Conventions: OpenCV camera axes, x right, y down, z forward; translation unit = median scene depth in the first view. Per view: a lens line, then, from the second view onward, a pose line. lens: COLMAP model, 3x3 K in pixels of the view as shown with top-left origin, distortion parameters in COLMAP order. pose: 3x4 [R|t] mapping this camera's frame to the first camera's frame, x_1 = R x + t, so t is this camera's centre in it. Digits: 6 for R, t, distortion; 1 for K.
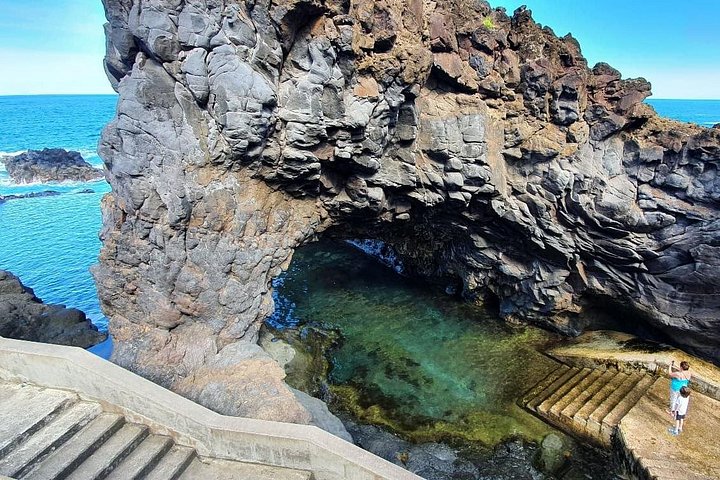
lens RADIAL K [[411.2, 0, 356.3], [0, 411.2, 214.6], [0, 0, 1]] dist [-0.004239, -0.000901]
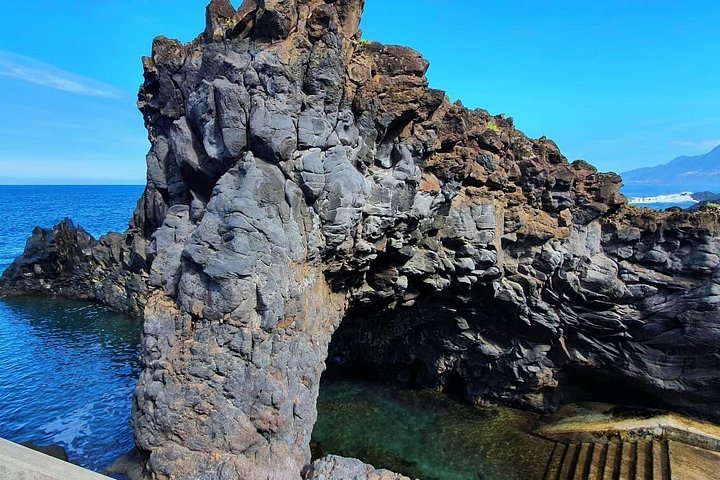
lens RADIAL K [[411.2, 0, 356.3], [0, 411.2, 214.6], [0, 0, 1]] dist [-0.004239, -0.000901]
pose [[0.979635, -0.022085, 0.199567, -0.261685], [0.063454, 0.977046, -0.203358, -0.013617], [-0.190495, 0.211880, 0.958550, 0.013600]]
